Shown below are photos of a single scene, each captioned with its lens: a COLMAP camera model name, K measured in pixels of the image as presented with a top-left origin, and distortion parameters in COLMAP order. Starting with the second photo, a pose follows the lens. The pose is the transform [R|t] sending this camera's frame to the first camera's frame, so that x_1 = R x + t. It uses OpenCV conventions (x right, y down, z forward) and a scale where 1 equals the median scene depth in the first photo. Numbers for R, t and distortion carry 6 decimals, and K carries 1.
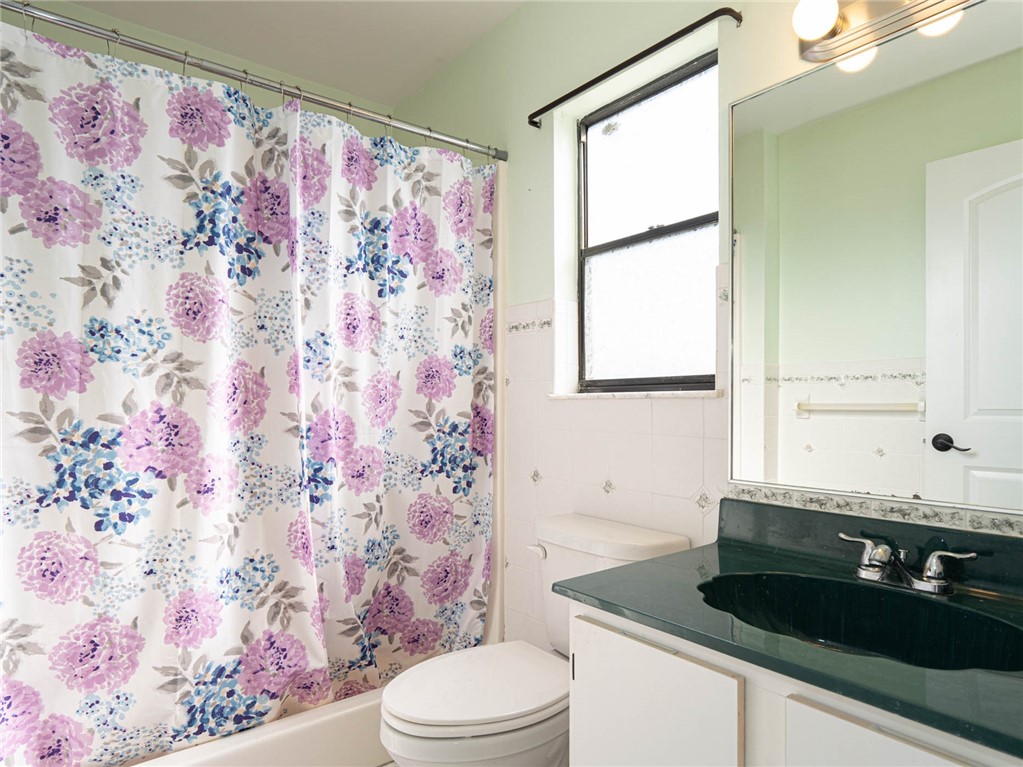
lens RADIAL K [[602.3, 0, 514.3], [0, 602.3, 393.6], [0, 0, 1]] dist [0.007662, 0.000286]
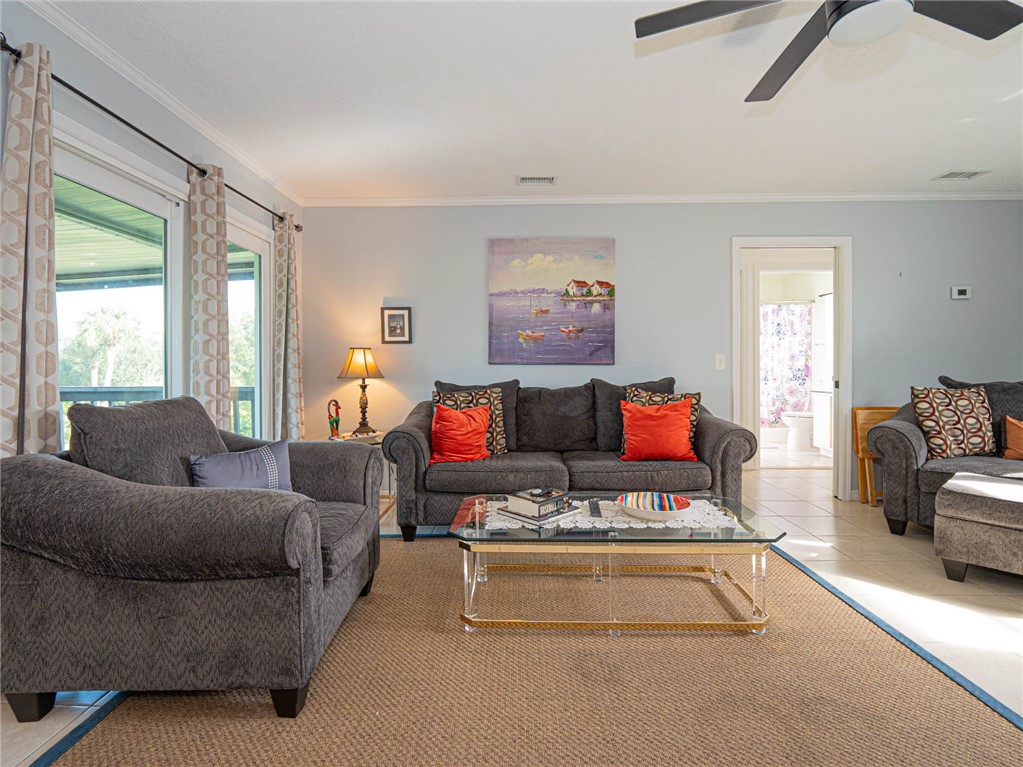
lens RADIAL K [[502.2, 0, 500.4], [0, 502.2, 368.9], [0, 0, 1]] dist [-0.008855, -0.004879]
pose [[0.766385, 0.005115, -0.642362, 0.544665], [0.010597, 0.999732, 0.020603, -0.040906], [0.642295, -0.022597, 0.766125, -3.013182]]
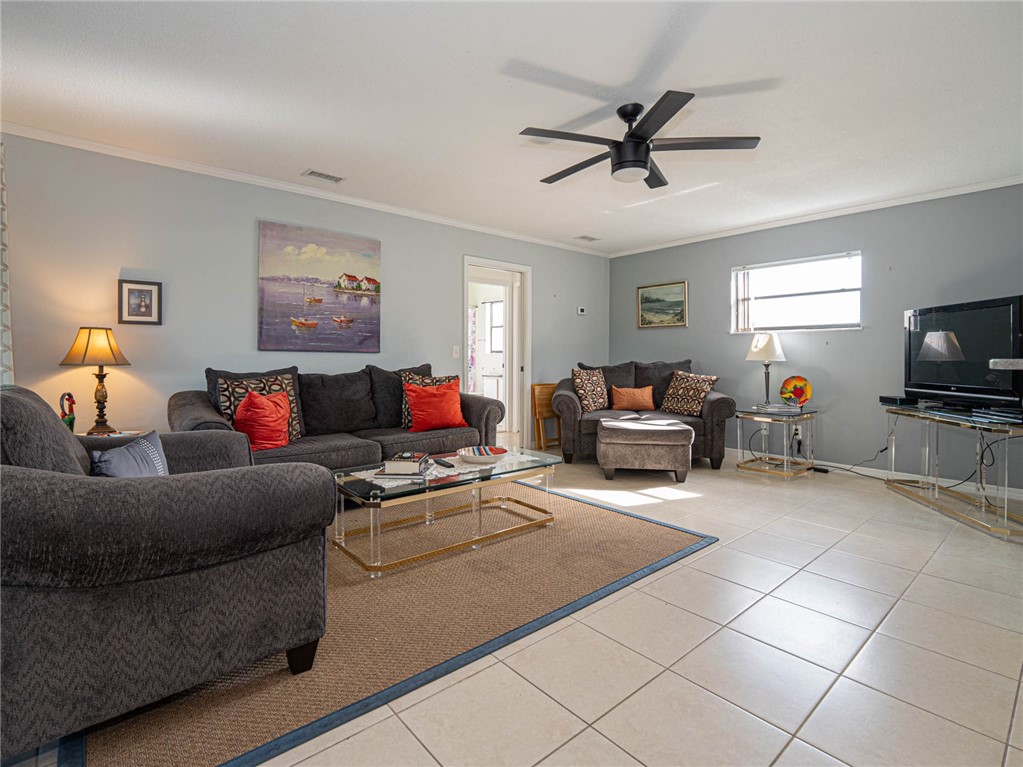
lens RADIAL K [[502.2, 0, 520.1], [0, 502.2, 358.3], [0, 0, 1]] dist [-0.008855, -0.004879]
pose [[0.998573, 0.008439, 0.052728, 0.132077], [-0.009325, 0.999819, 0.016571, -0.030978], [-0.052579, -0.017039, 0.998471, -3.468305]]
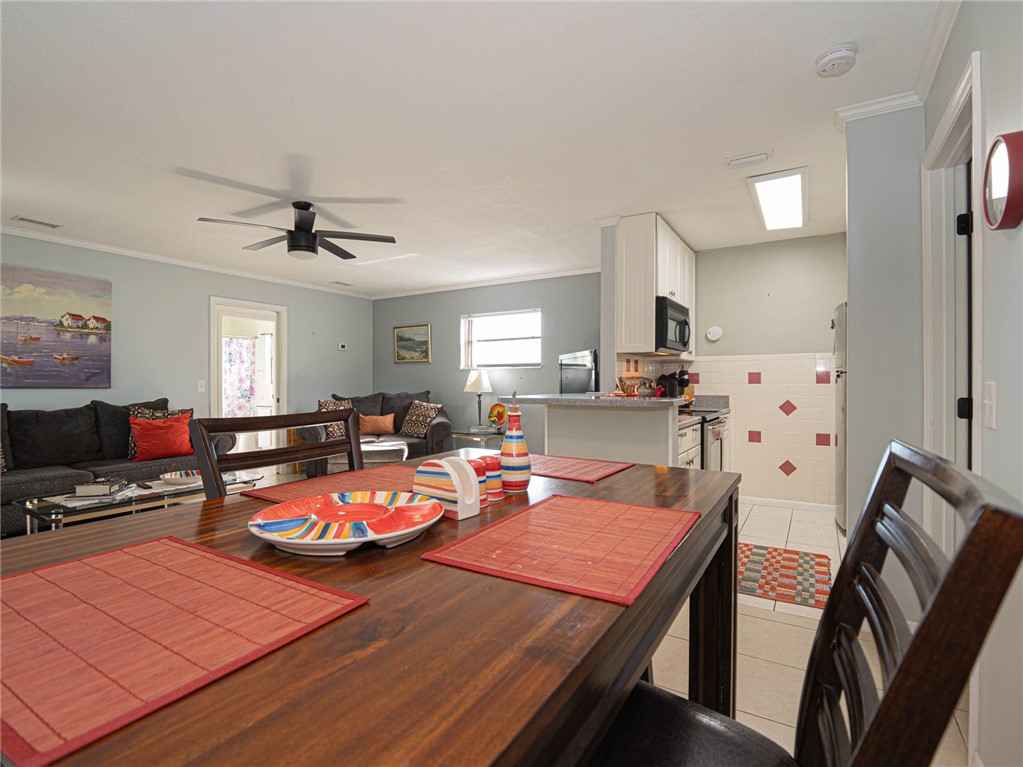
lens RADIAL K [[502.2, 0, 510.1], [0, 502.2, 380.9], [0, 0, 1]] dist [-0.008855, -0.004879]
pose [[0.937712, 0.005279, 0.347374, 0.560302], [-0.008843, 0.999923, 0.008676, -0.082884], [-0.347301, -0.011208, 0.937687, -4.024425]]
